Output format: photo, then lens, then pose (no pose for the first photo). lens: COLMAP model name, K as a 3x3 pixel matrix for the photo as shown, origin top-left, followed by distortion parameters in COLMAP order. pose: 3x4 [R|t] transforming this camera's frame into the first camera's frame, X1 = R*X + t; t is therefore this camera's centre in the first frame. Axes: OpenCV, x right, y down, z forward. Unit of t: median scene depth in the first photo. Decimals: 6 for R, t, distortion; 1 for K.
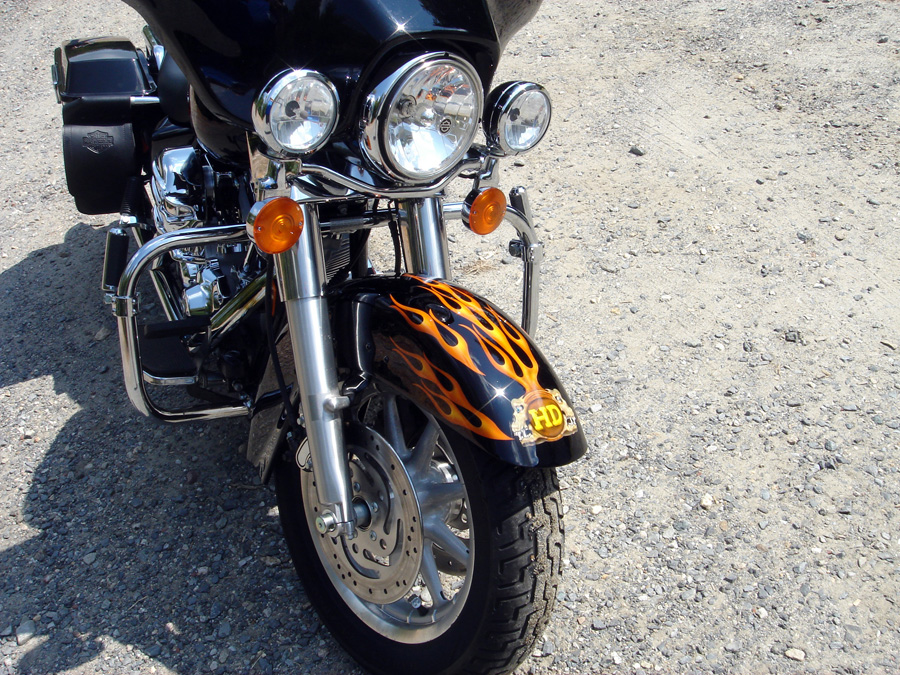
lens RADIAL K [[1037.3, 0, 453.5], [0, 1037.3, 341.8], [0, 0, 1]] dist [-0.122647, 0.000000]
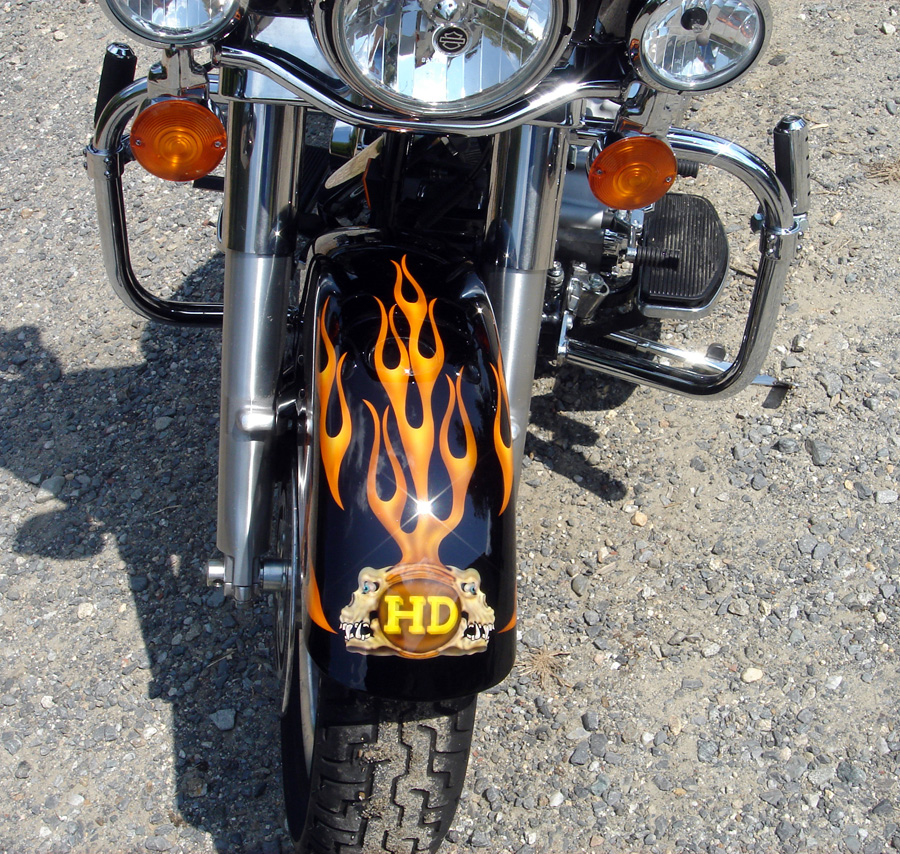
lens RADIAL K [[1311.7, 0, 448.0], [0, 1311.7, 421.2], [0, 0, 1]] dist [-0.112917, 0.000000]
pose [[0.825756, 0.373808, -0.422368, 0.276318], [-0.235198, 0.908838, 0.344522, -0.208453], [0.512649, -0.185151, 0.838397, 0.315663]]
